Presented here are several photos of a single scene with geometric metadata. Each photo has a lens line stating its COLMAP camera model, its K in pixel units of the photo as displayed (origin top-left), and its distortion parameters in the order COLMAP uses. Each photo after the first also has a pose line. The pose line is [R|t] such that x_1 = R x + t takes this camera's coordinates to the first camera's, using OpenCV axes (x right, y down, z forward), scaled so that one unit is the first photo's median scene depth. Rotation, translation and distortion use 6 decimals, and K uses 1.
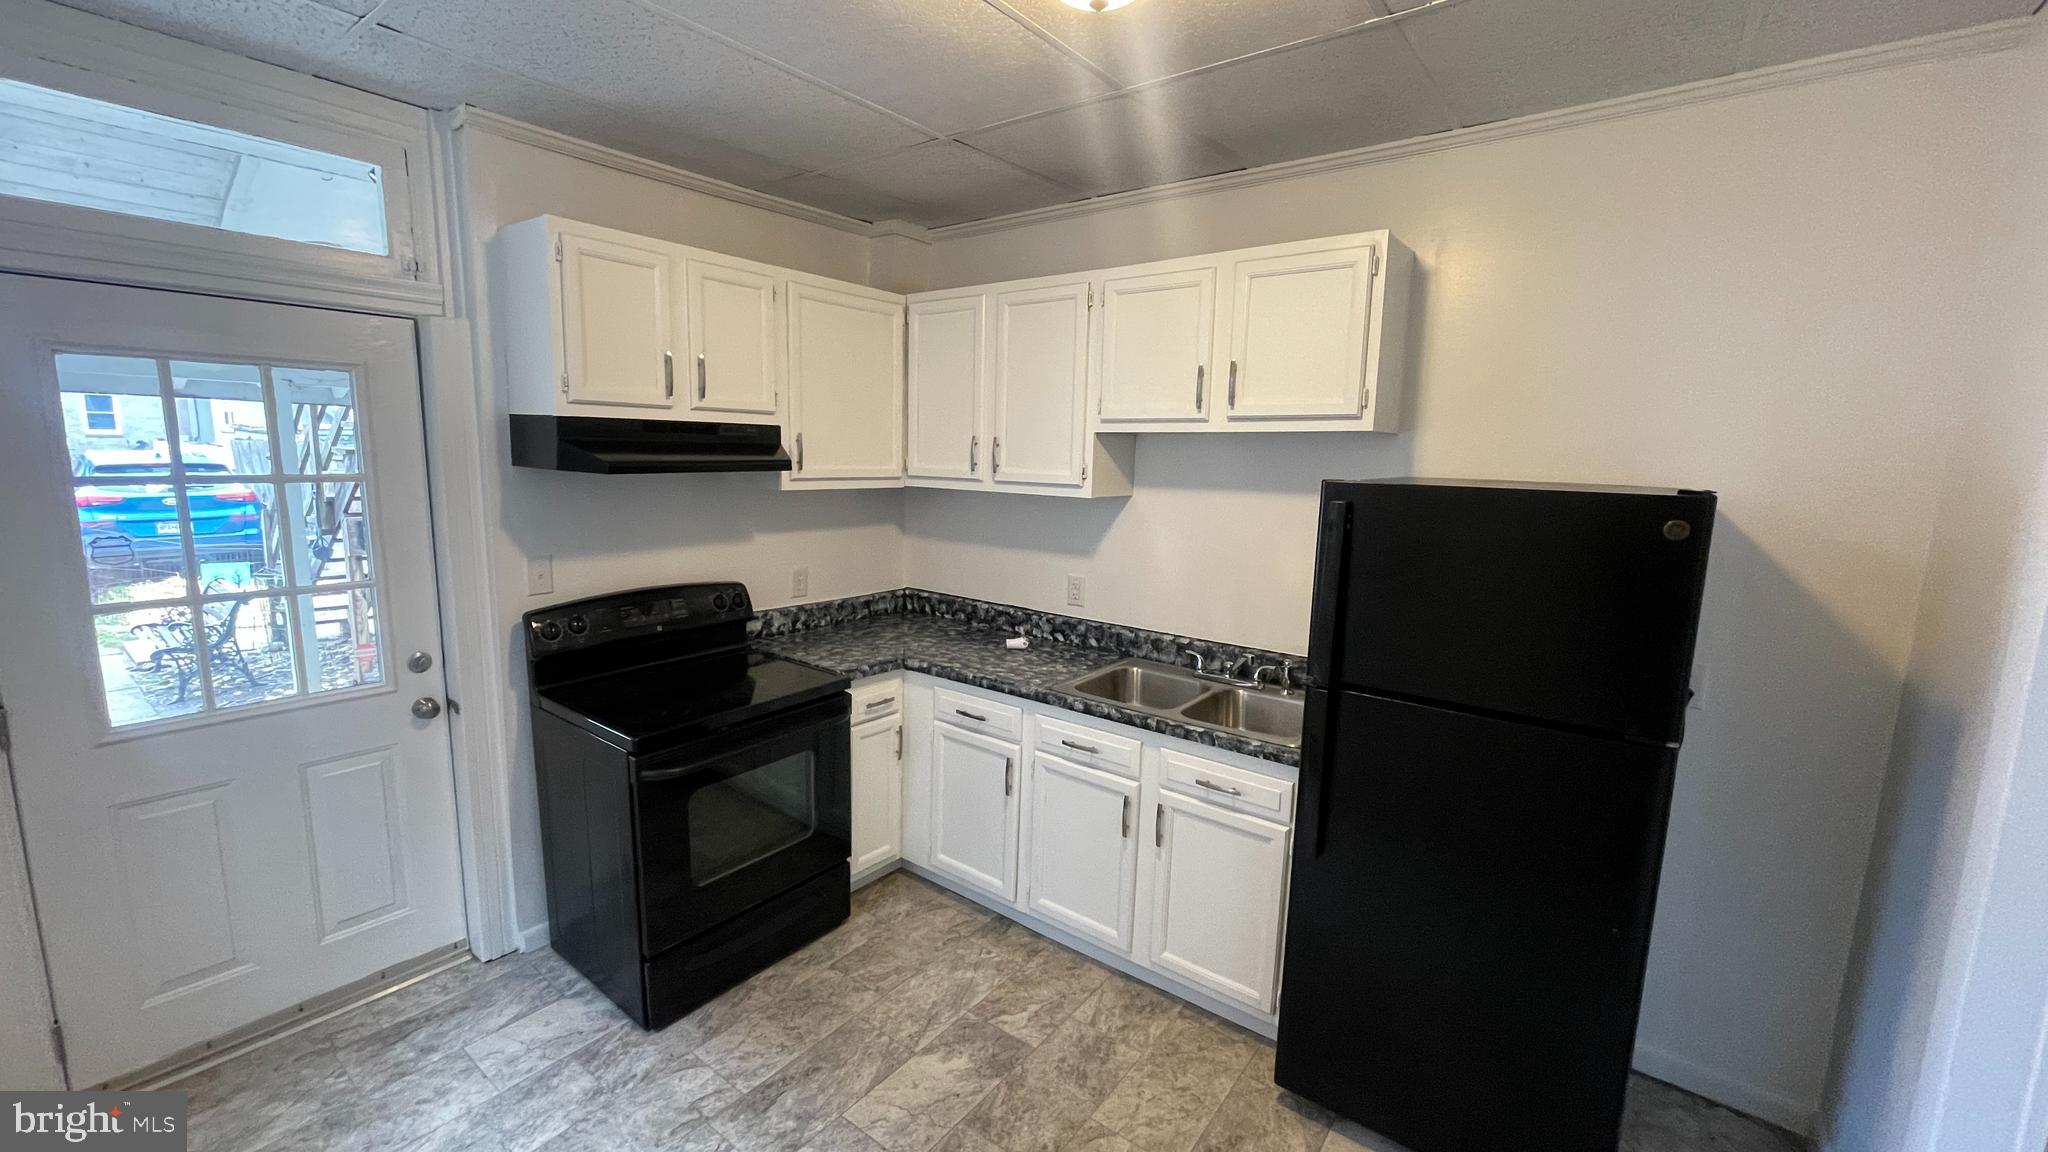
lens RADIAL K [[826.9, 0, 1016.1], [0, 826.9, 573.3], [0, 0, 1]] dist [-0.004377, 0.001657]
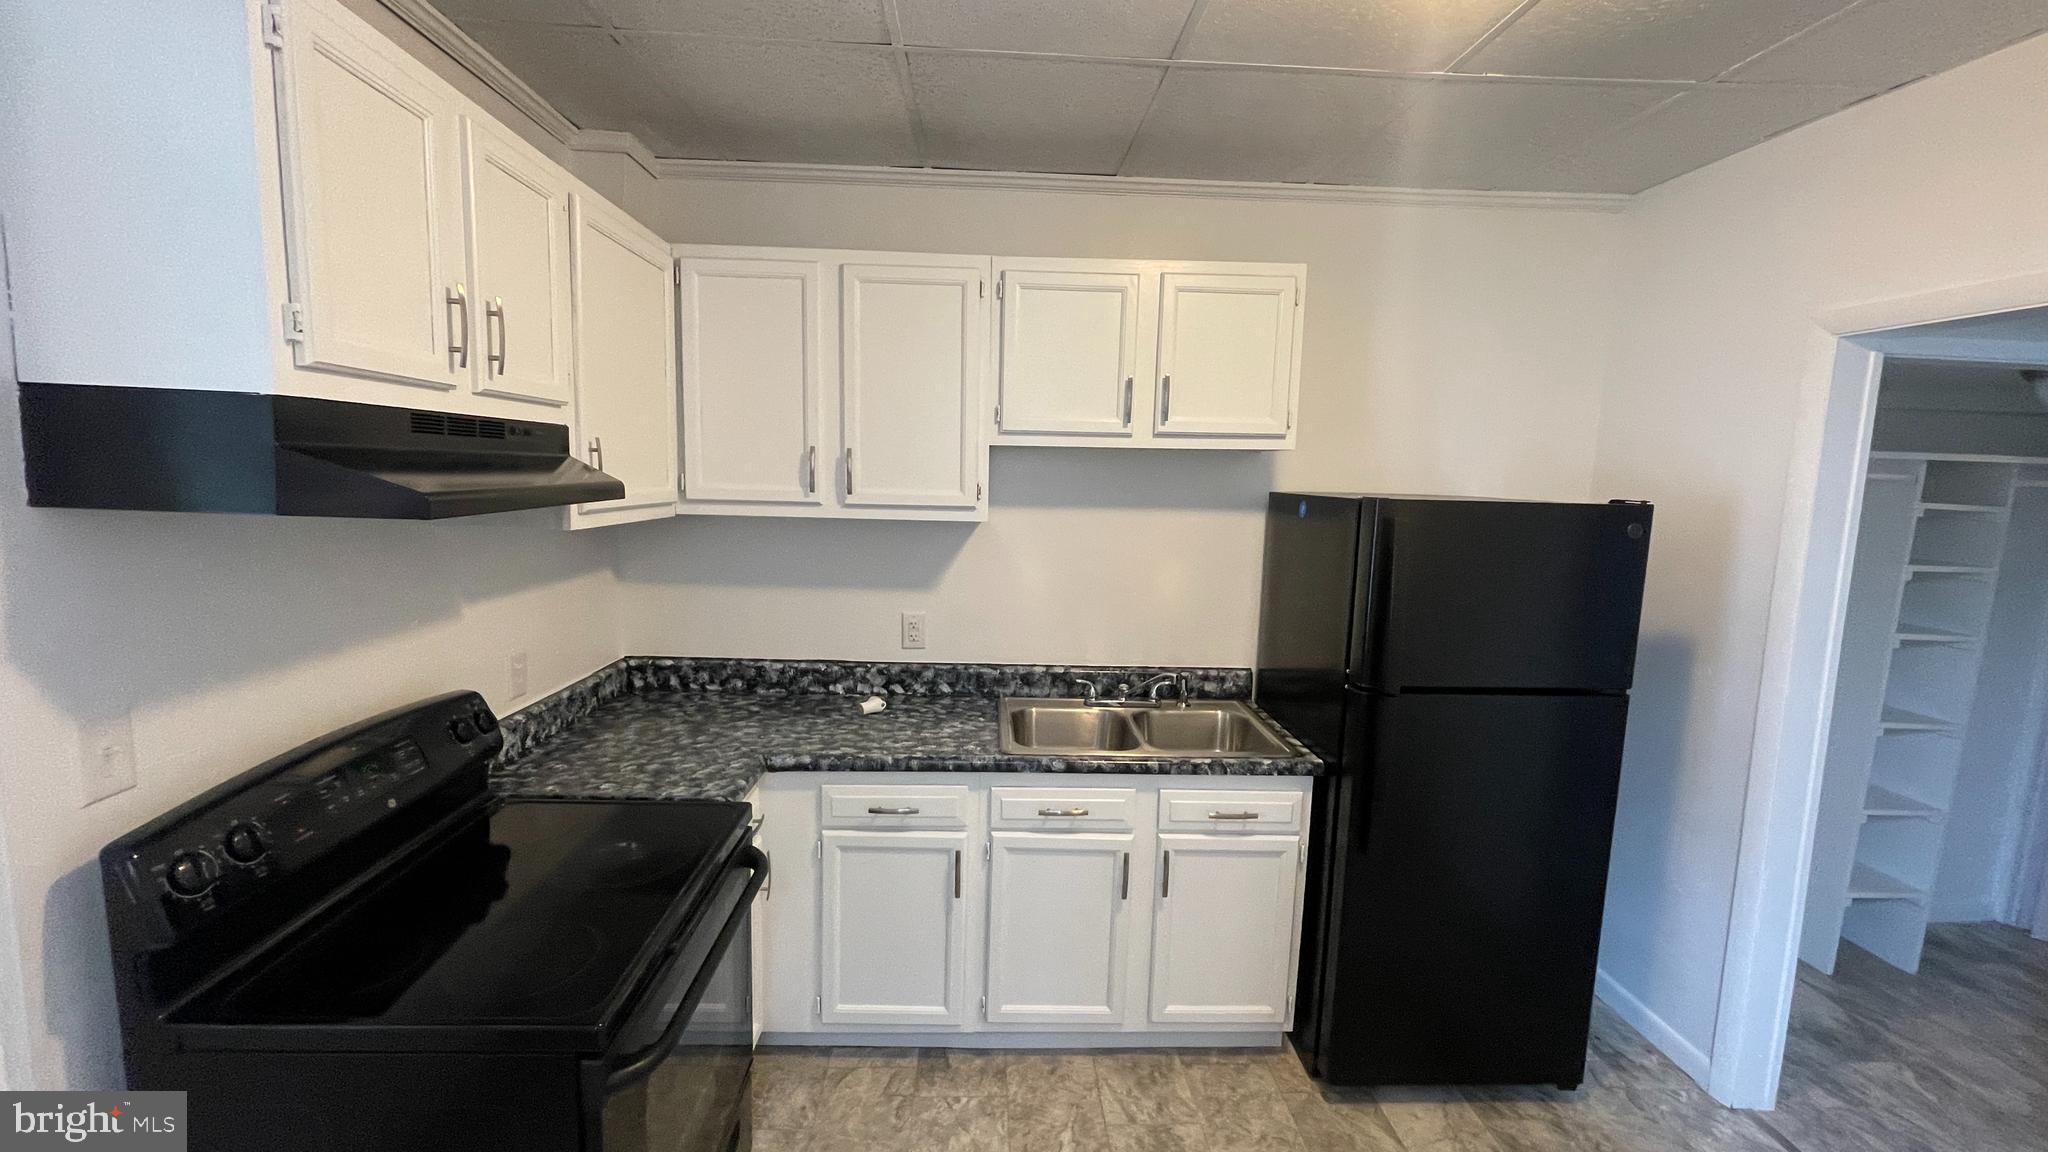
lens RADIAL K [[826.9, 0, 1013.2], [0, 826.9, 575.0], [0, 0, 1]] dist [-0.004377, 0.001657]
pose [[0.766576, -0.084712, 0.636542, -0.432909], [0.088515, 0.995738, 0.025917, -0.055386], [-0.636024, 0.036476, 0.770806, 0.322322]]
